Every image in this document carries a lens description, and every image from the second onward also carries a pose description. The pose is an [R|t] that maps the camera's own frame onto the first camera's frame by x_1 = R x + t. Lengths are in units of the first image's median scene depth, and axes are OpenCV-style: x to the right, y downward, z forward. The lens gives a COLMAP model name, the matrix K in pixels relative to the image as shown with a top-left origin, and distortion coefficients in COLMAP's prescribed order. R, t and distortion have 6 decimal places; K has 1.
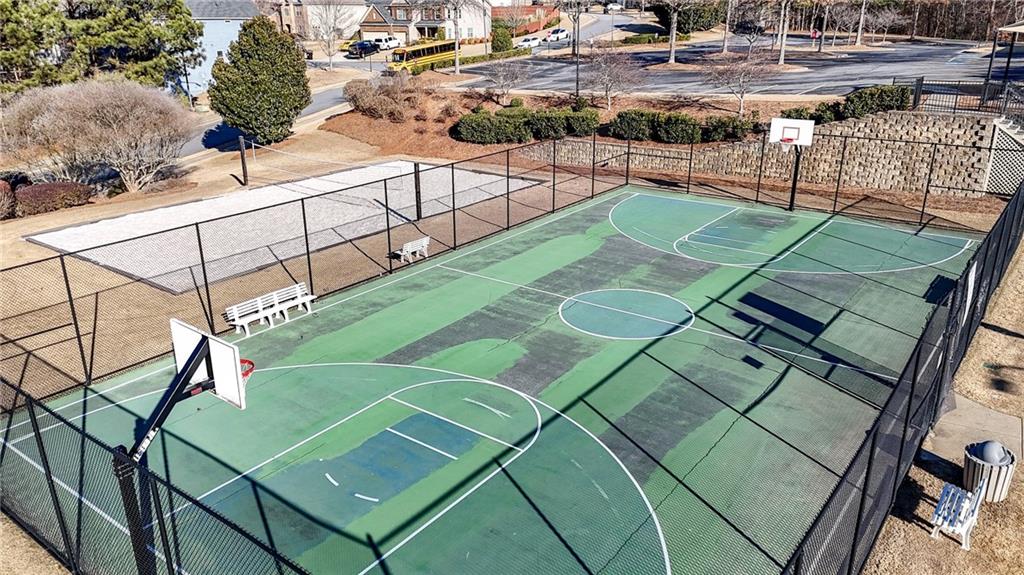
lens RADIAL K [[751.0, 0, 512.0], [0, 751.0, 287.5], [0, 0, 1]] dist [0.043273, -0.008186]
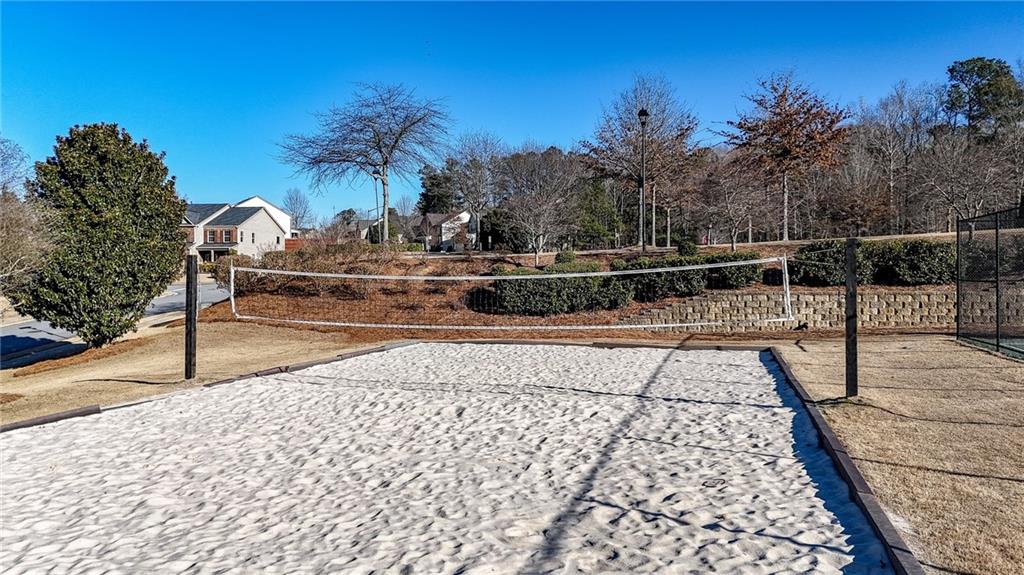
lens RADIAL K [[751.0, 0, 512.0], [0, 751.0, 287.5], [0, 0, 1]] dist [0.043273, -0.008186]
pose [[0.932993, -0.003821, 0.359875, -0.394694], [0.123948, 0.942181, -0.311338, -0.043324], [-0.337878, 0.335082, 0.879522, 0.684562]]
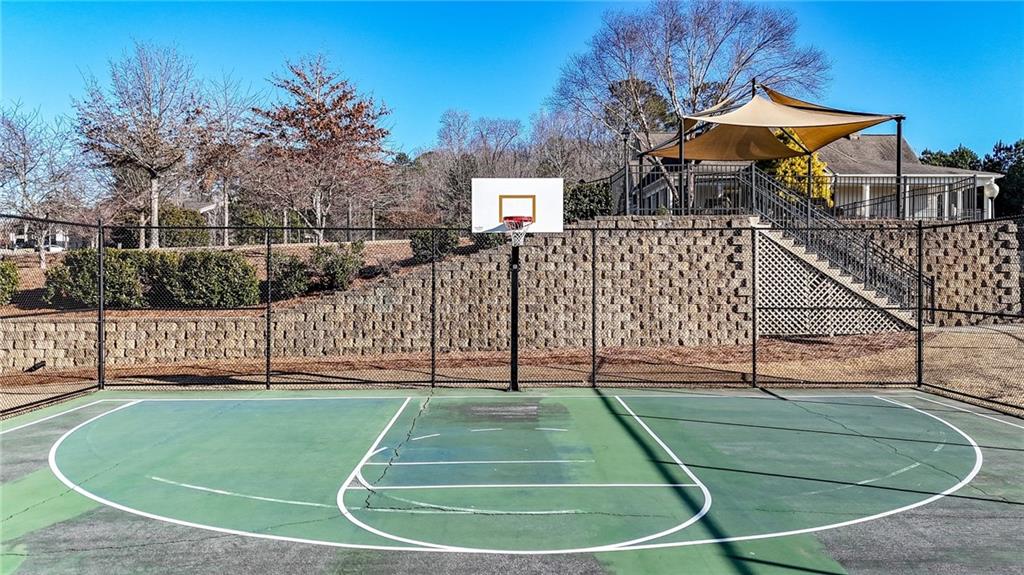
lens RADIAL K [[751.0, 0, 512.0], [0, 751.0, 287.5], [0, 0, 1]] dist [0.043273, -0.008186]
pose [[0.786034, -0.001684, 0.618182, 0.083942], [0.208728, 0.941992, -0.262837, -0.040295], [-0.581880, 0.335631, 0.740789, 0.626953]]
